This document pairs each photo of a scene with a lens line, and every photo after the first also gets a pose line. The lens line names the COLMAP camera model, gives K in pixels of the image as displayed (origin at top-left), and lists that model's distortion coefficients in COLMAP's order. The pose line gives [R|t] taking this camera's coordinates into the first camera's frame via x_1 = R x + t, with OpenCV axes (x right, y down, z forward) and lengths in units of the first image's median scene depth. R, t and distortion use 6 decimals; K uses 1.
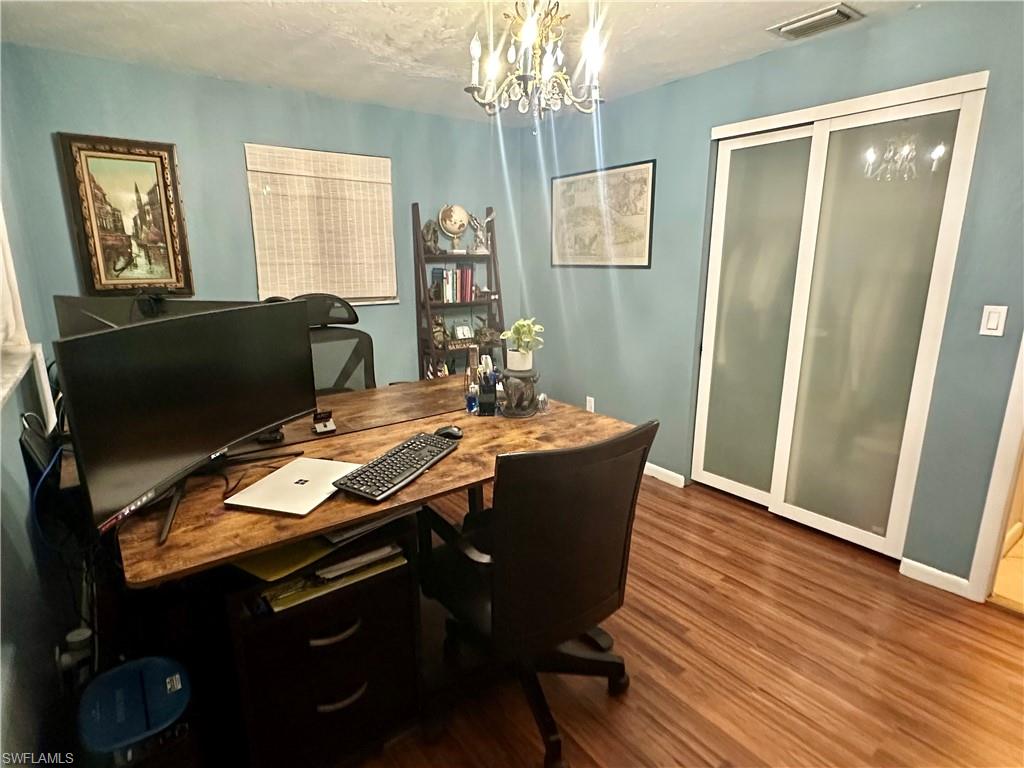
lens RADIAL K [[547.2, 0, 511.6], [0, 547.2, 387.0], [0, 0, 1]] dist [0.002381, -0.000098]
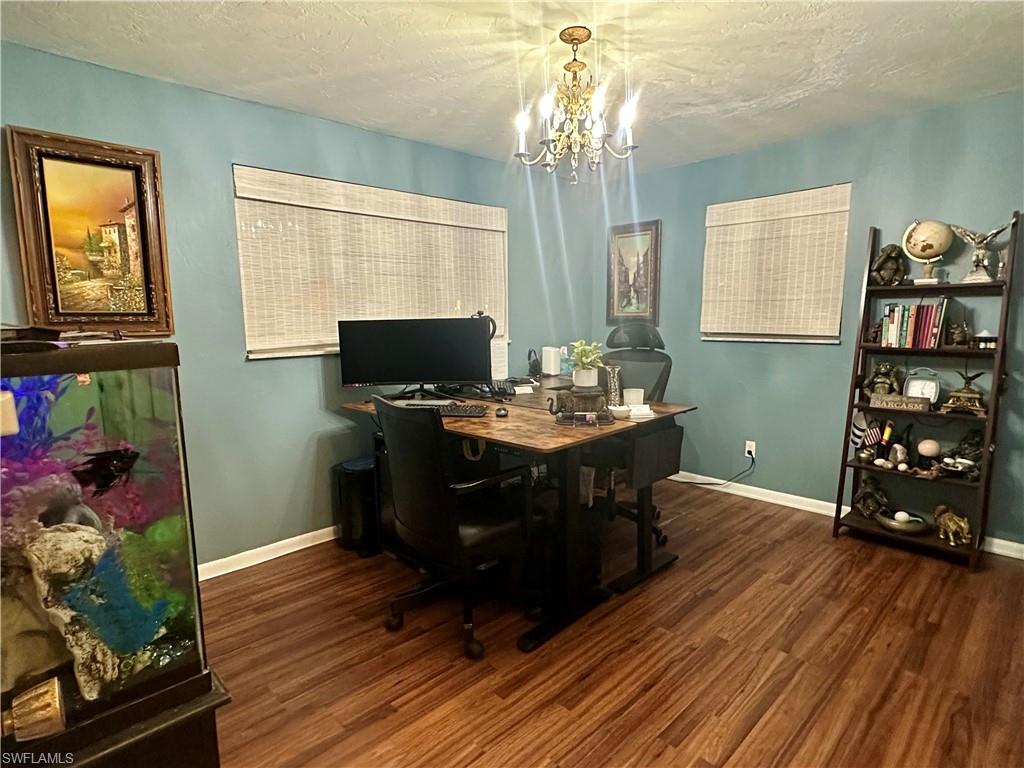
lens RADIAL K [[547.2, 0, 510.0], [0, 547.2, 385.7], [0, 0, 1]] dist [0.002381, -0.000098]
pose [[0.124388, 0.128417, -0.983889, 0.792278], [-0.219642, 0.970554, 0.098908, -0.078713], [0.967618, 0.203801, 0.148931, 0.497727]]
